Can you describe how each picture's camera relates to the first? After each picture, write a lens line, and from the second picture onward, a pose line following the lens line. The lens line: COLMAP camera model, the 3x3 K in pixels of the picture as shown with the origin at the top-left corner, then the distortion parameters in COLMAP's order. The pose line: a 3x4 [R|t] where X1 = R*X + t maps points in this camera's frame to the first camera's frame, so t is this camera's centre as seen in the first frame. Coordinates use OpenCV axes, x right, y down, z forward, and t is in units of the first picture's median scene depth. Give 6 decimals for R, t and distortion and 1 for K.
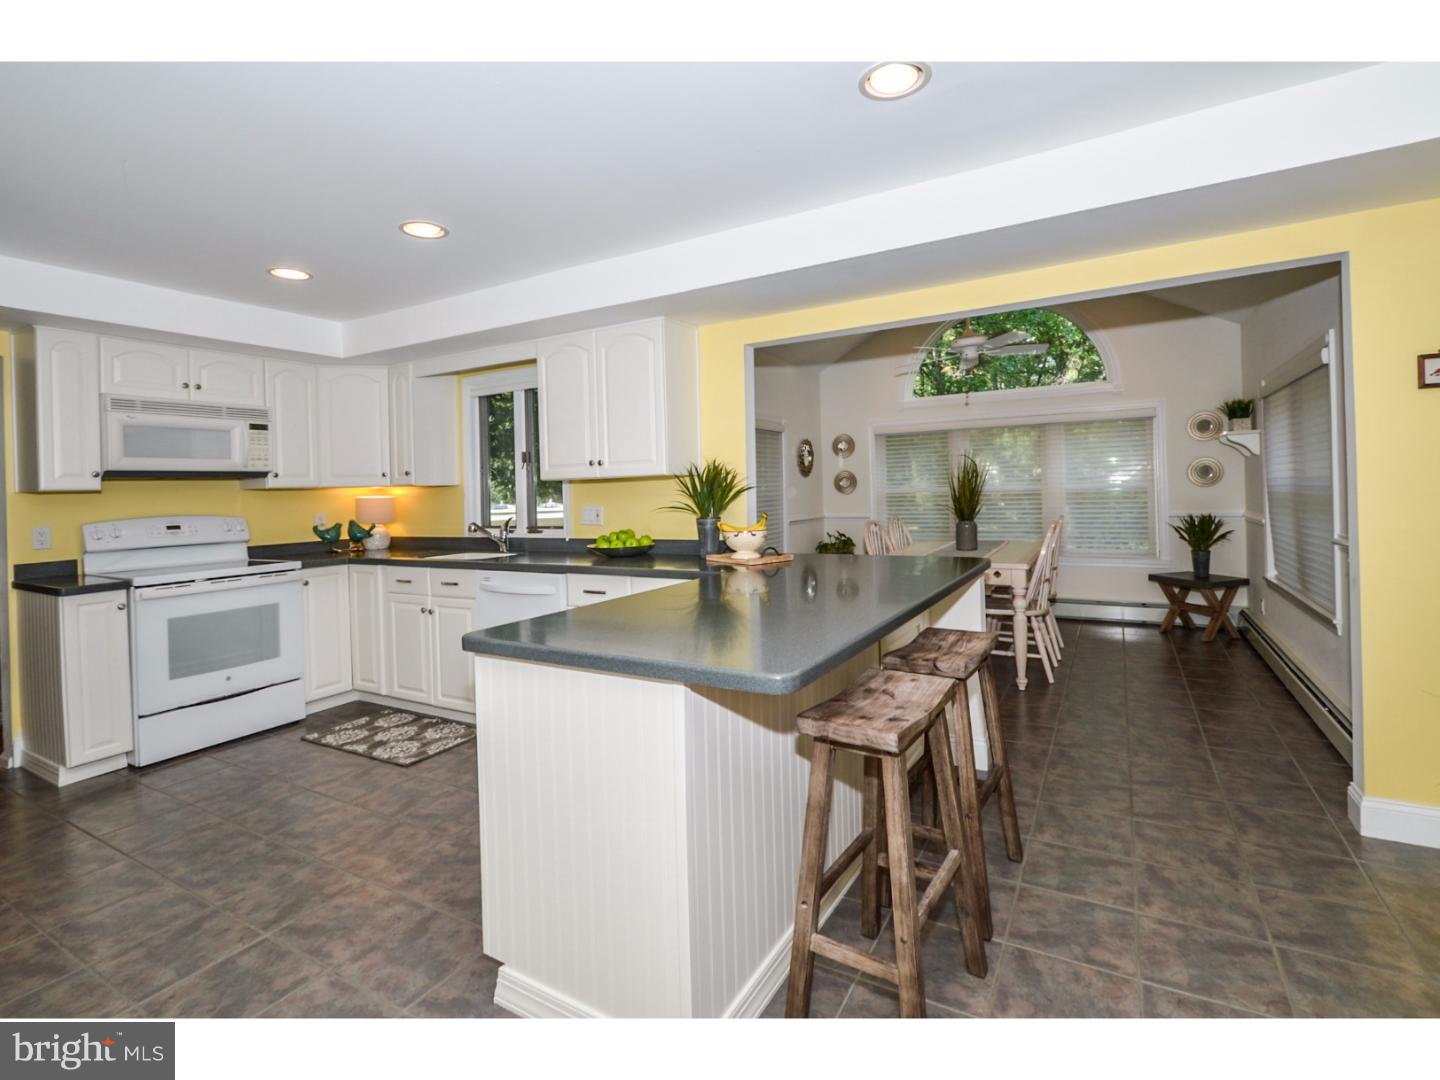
lens RADIAL K [[677.9, 0, 722.8], [0, 677.9, 491.0], [0, 0, 1]] dist [0.000902, -0.006509]
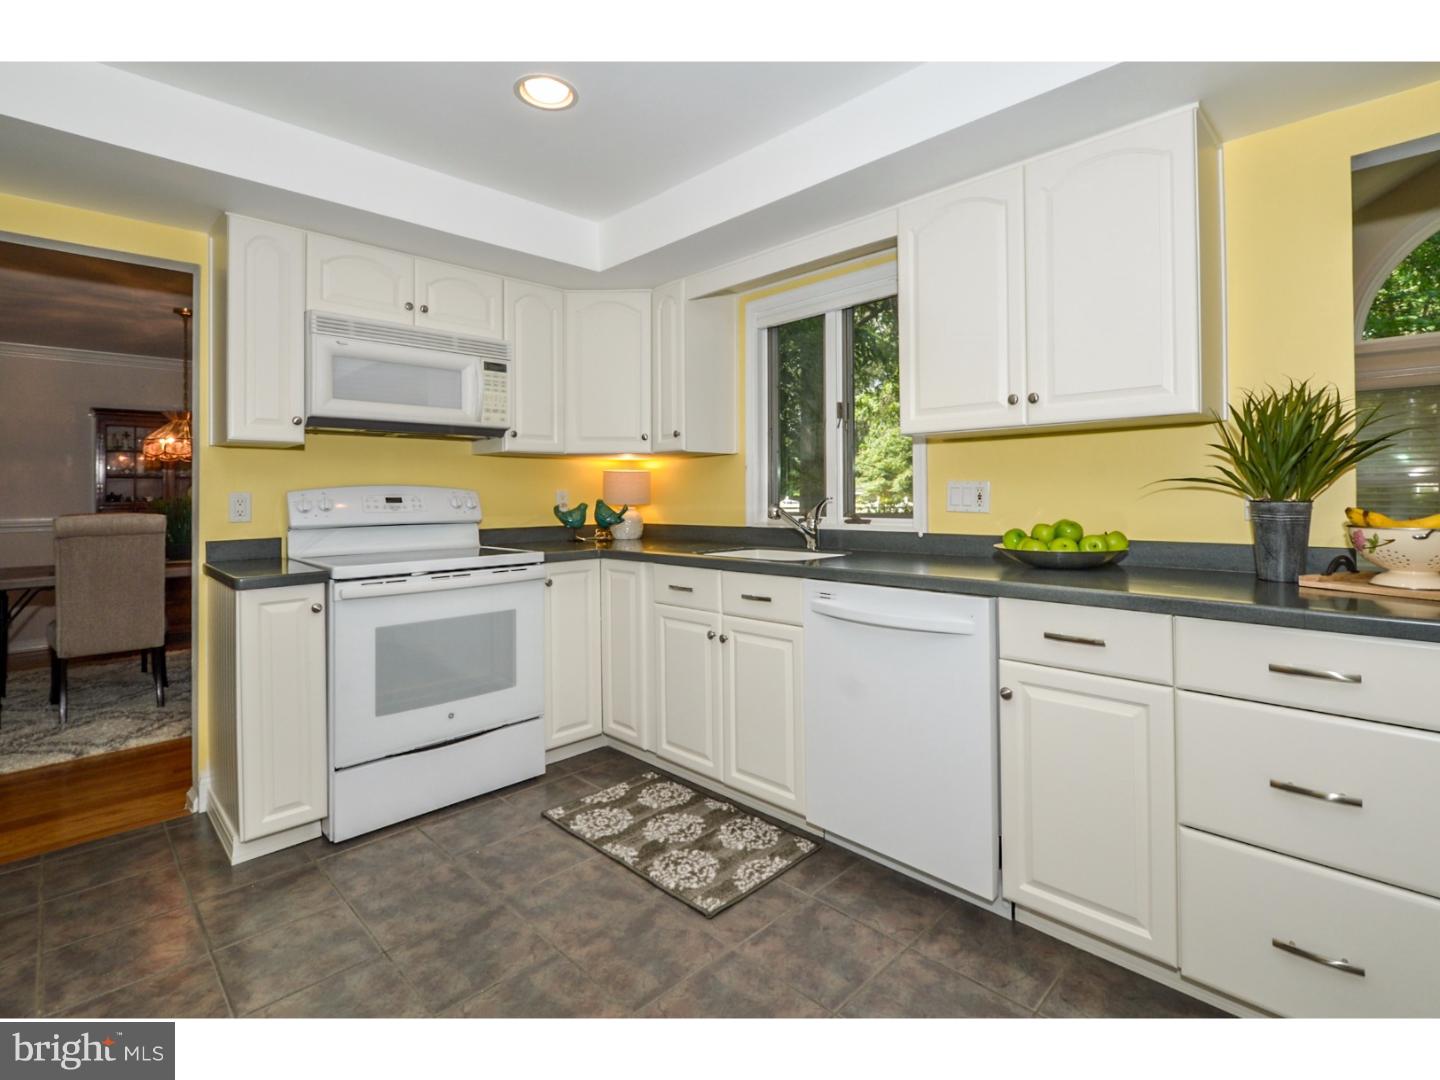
lens RADIAL K [[682.1, 0, 721.5], [0, 682.1, 486.2], [0, 0, 1]] dist [0.000652, 0.000180]
pose [[0.962576, 0.016341, -0.270520, -0.261526], [-0.018169, 0.999826, -0.004253, 0.035969], [0.270403, 0.009009, 0.962705, 0.376067]]
